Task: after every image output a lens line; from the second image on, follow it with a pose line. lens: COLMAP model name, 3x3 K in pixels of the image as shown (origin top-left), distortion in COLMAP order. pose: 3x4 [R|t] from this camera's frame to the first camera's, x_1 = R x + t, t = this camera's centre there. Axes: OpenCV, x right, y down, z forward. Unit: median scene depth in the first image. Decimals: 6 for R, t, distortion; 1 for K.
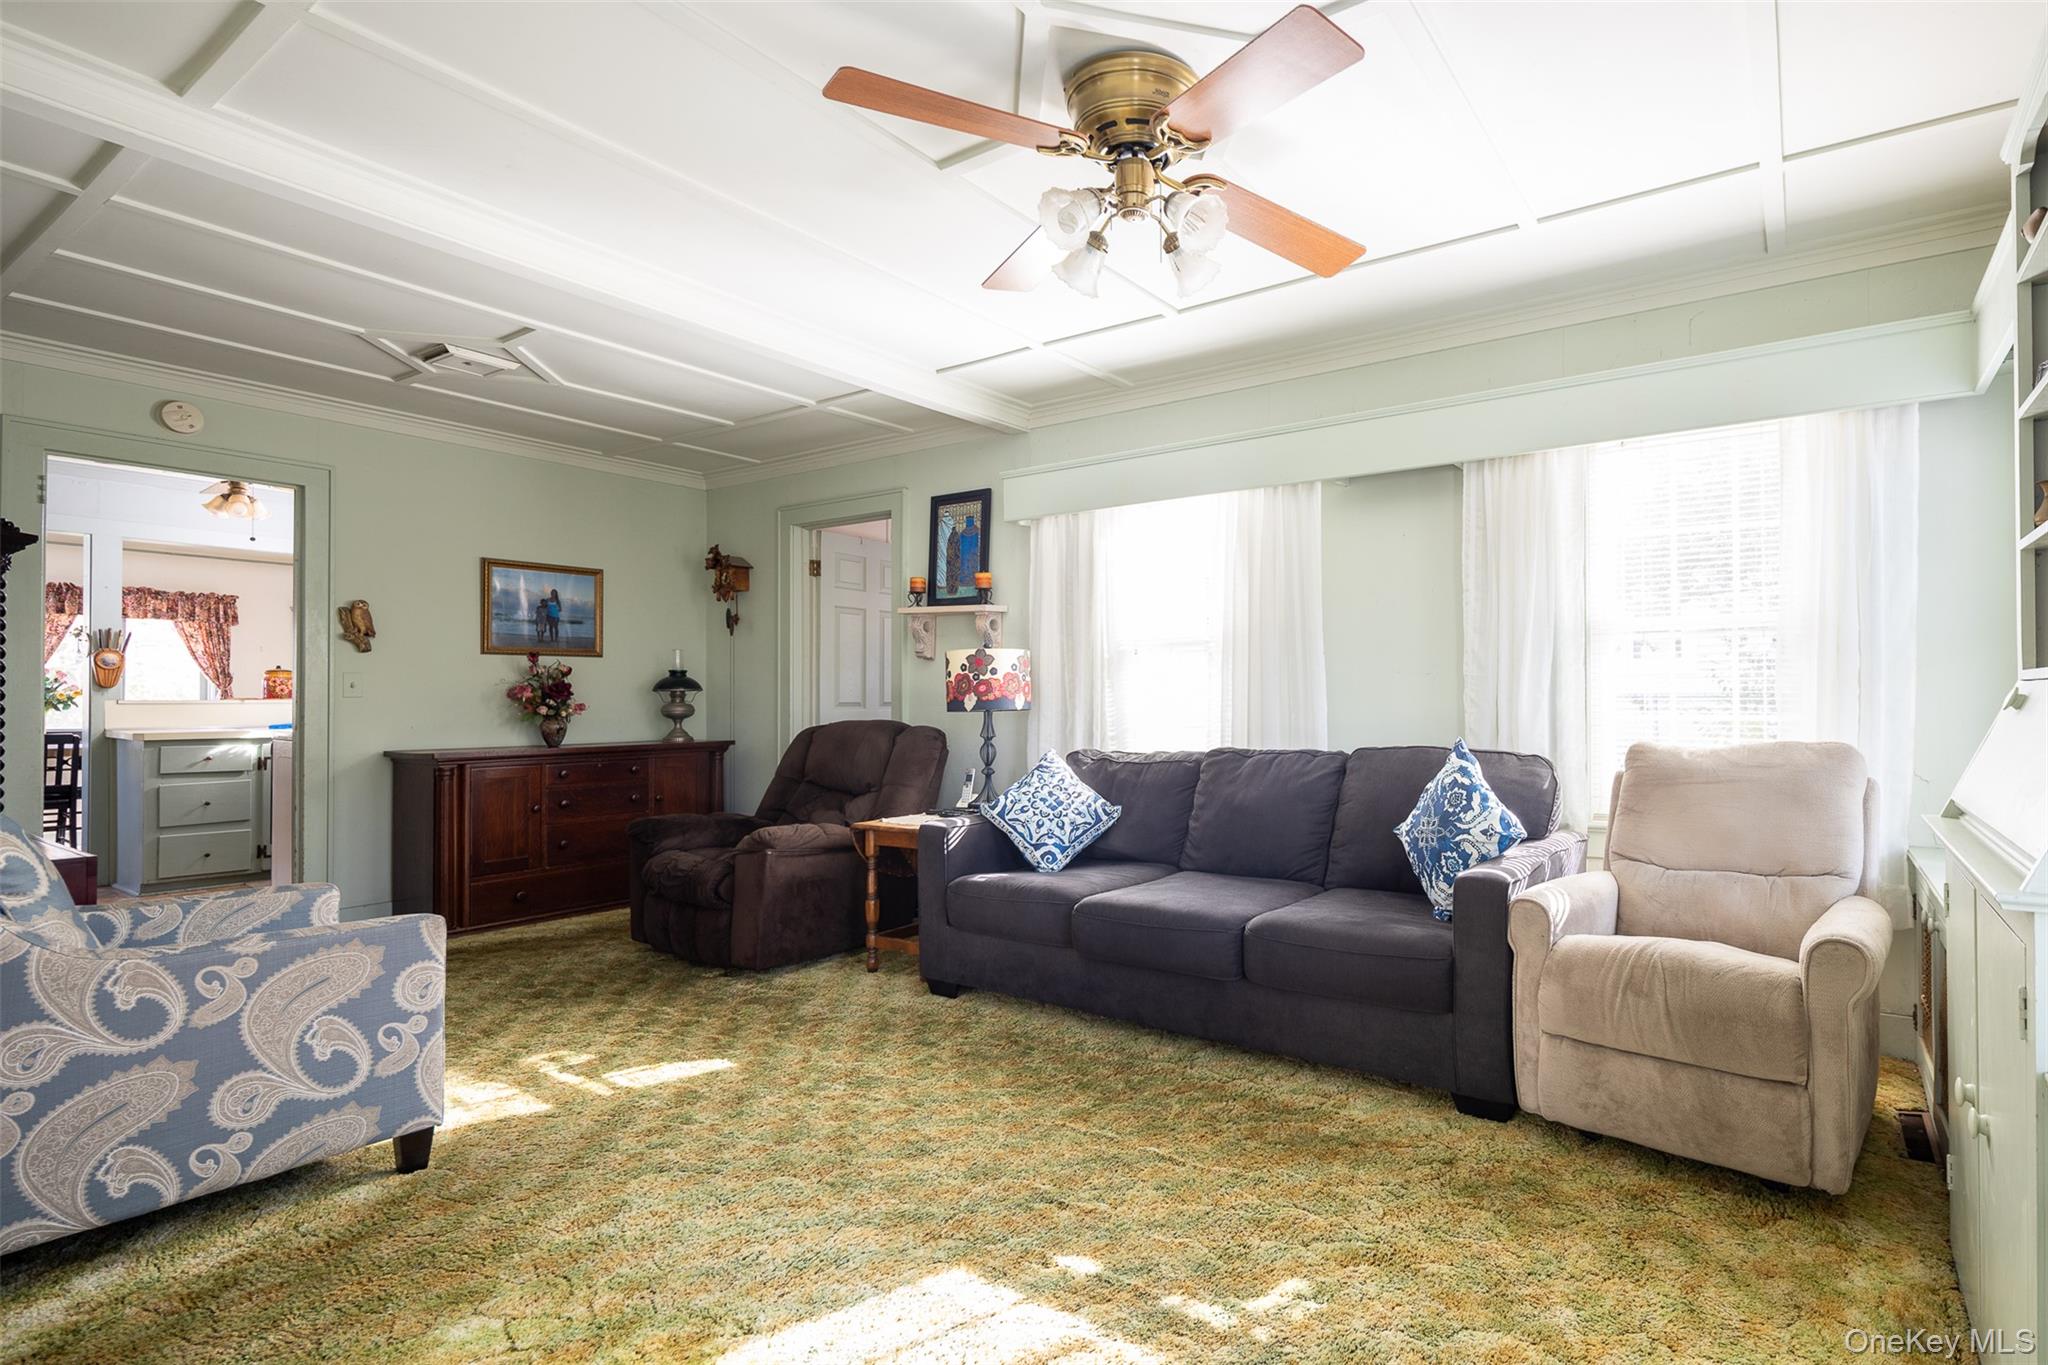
lens RADIAL K [[1009.9, 0, 1029.7], [0, 1009.9, 685.9], [0, 0, 1]] dist [0.003386, -0.000096]
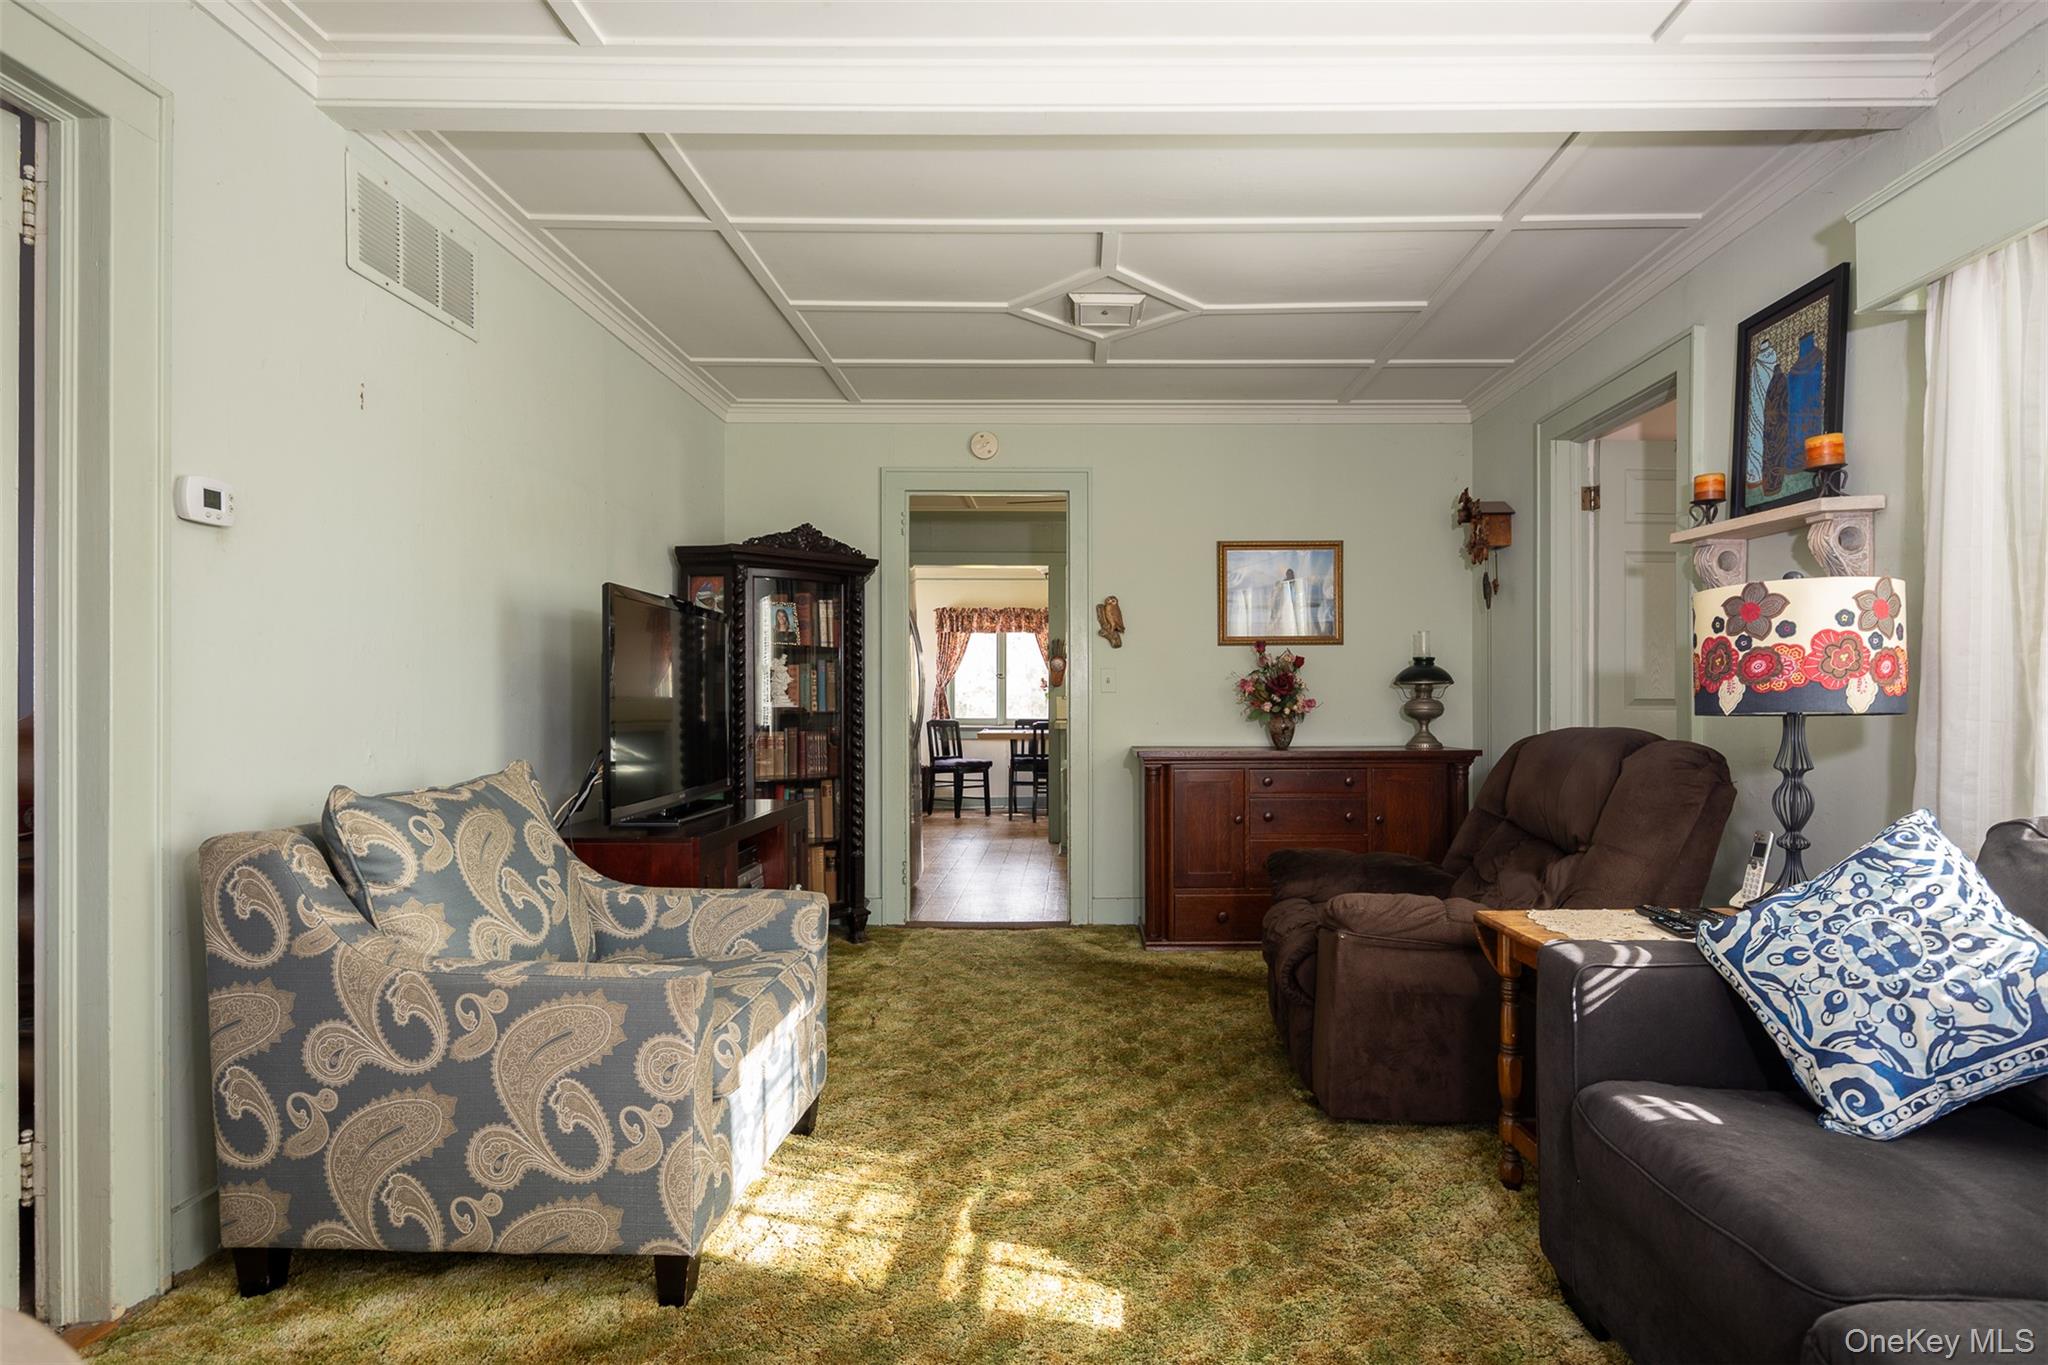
lens RADIAL K [[948.7, 0, 1163.6], [0, 948.7, 700.1], [0, 0, 1]] dist [0.001519, -0.000611]
pose [[0.651305, 0.002883, -0.758811, 0.112819], [0.007483, 0.999920, 0.010222, 0.011981], [0.758779, -0.012336, 0.651231, 0.524568]]
